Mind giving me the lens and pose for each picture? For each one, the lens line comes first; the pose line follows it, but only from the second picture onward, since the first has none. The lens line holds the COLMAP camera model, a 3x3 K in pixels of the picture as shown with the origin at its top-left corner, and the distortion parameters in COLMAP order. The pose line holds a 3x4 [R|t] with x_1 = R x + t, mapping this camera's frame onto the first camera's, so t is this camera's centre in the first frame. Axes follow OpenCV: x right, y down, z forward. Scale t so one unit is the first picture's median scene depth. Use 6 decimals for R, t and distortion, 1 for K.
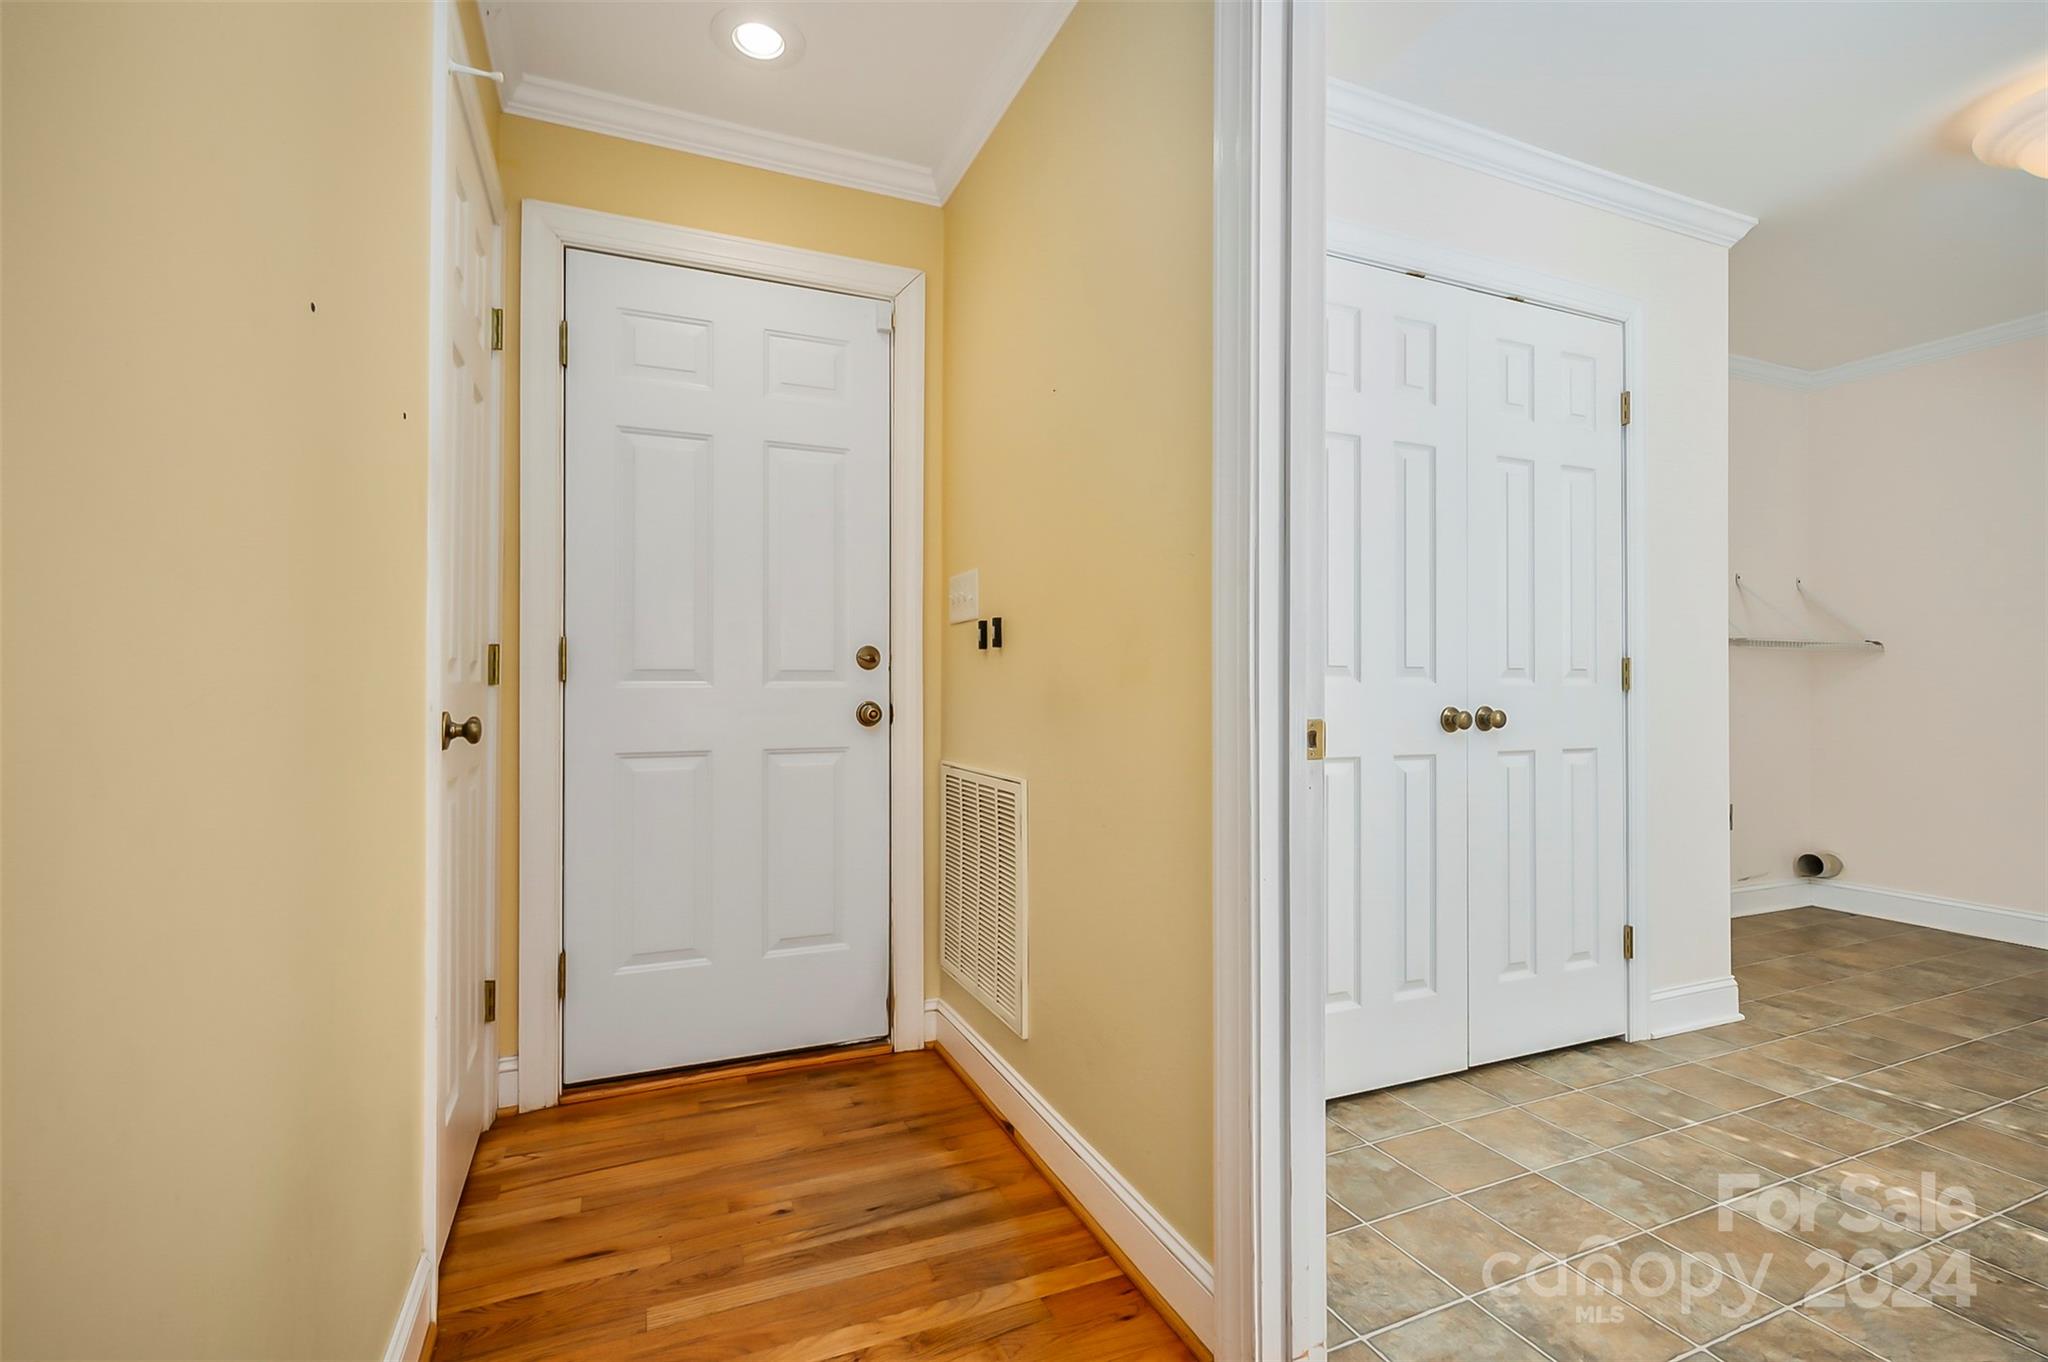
lens RADIAL K [[936.0, 0, 1024.0], [0, 936.0, 681.0], [0, 0, 1]] dist [0.001491, 0.000167]
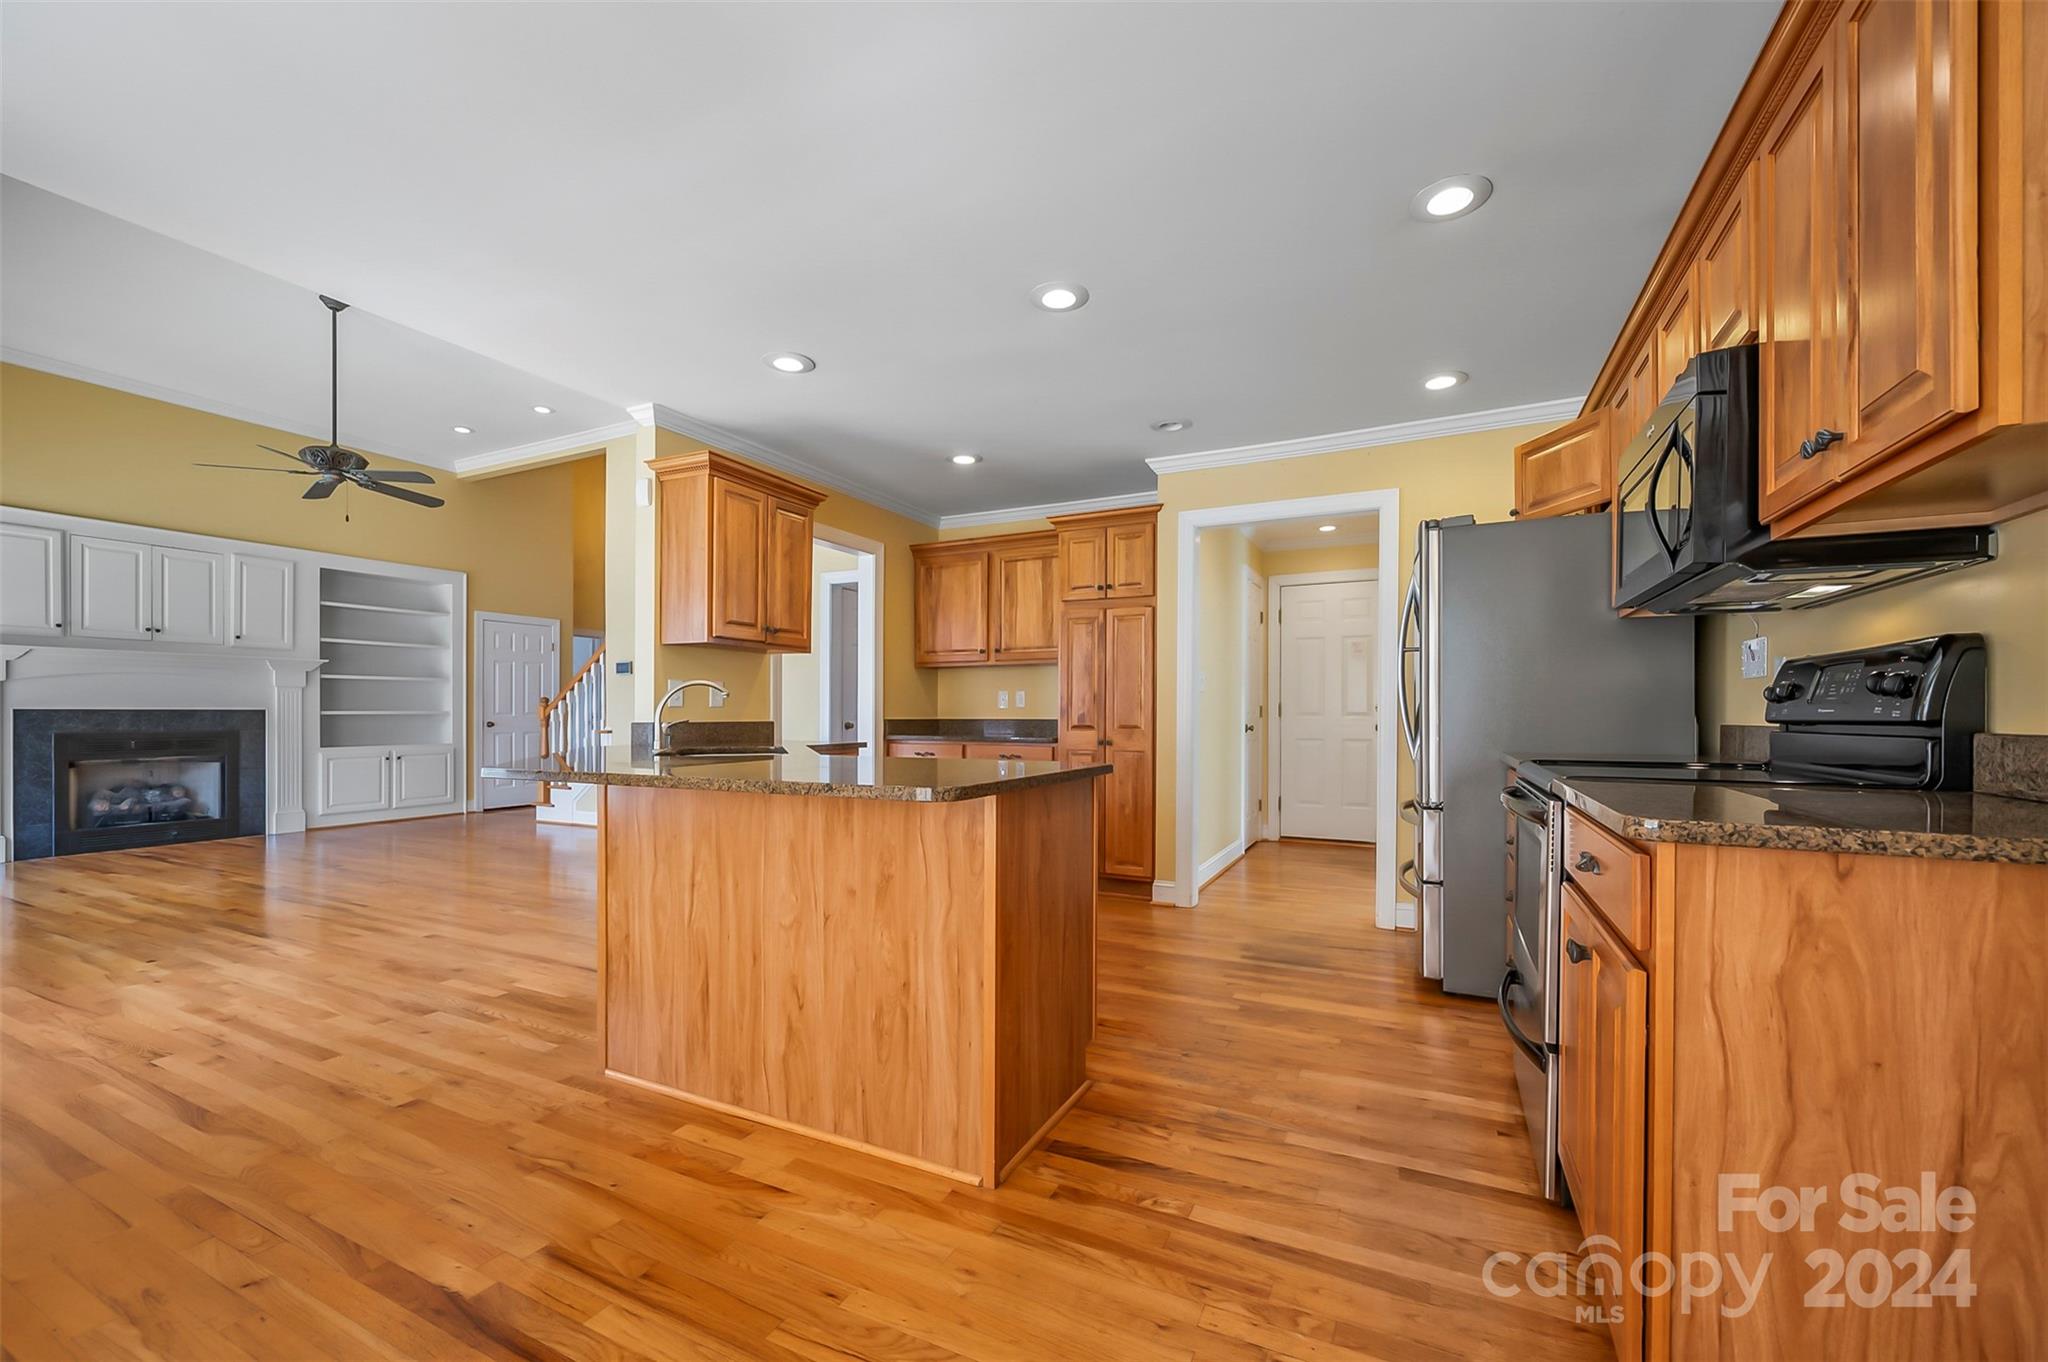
lens RADIAL K [[817.4, 0, 1023.4], [0, 817.4, 714.9], [0, 0, 1]] dist [-0.000959, -0.000430]
pose [[0.649906, 0.001015, -0.760014, 1.193699], [0.004048, 0.999980, 0.004797, -0.023277], [0.760004, -0.006194, 0.649889, -1.687002]]
